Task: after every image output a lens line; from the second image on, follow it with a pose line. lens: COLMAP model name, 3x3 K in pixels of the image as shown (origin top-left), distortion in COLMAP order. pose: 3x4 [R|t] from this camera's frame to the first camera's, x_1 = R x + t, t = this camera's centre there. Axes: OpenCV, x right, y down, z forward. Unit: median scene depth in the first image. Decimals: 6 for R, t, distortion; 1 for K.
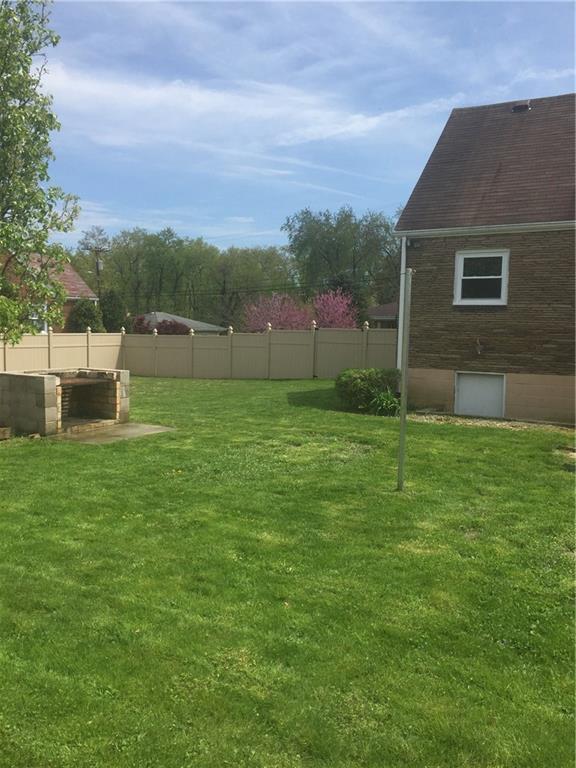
lens RADIAL K [[672.2, 0, 290.9], [0, 672.2, 362.6], [0, 0, 1]] dist [0.087536, -0.100860]
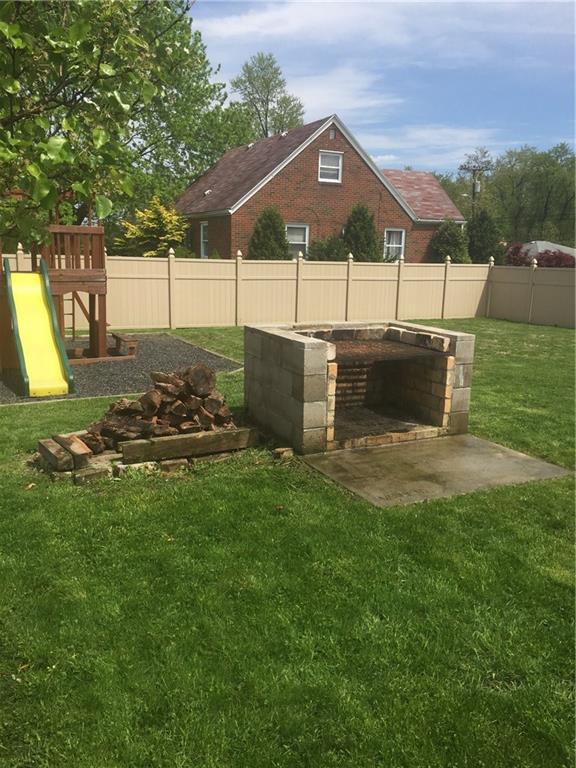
lens RADIAL K [[672.2, 0, 291.7], [0, 672.2, 384.7], [0, 0, 1]] dist [0.087536, -0.100860]
pose [[0.859824, 0.109650, -0.498677, -0.098026], [-0.043843, 0.988917, 0.141850, -0.017300], [0.508704, -0.100103, 0.855102, 0.481578]]
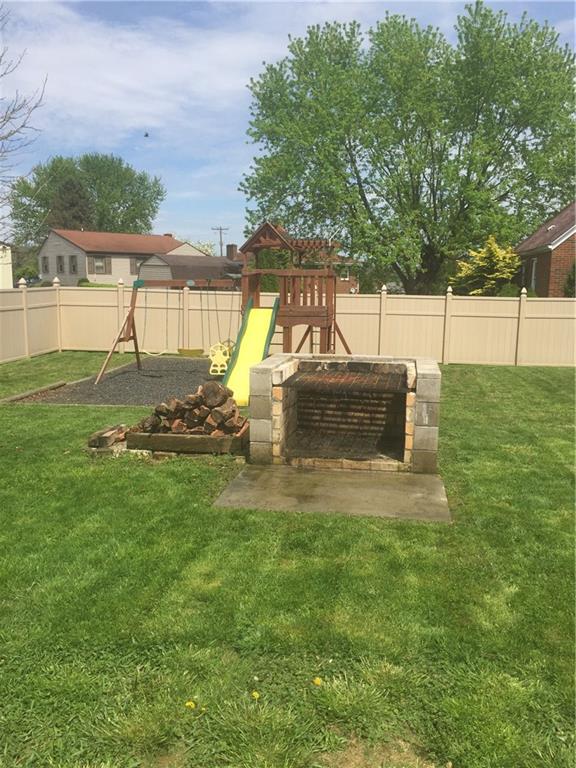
lens RADIAL K [[672.2, 0, 288.1], [0, 672.2, 389.7], [0, 0, 1]] dist [0.087536, -0.100860]
pose [[0.397922, 0.143223, -0.906170, 0.169657], [-0.062960, 0.989673, 0.128774, -0.033522], [0.915256, 0.005811, 0.402830, 0.685569]]
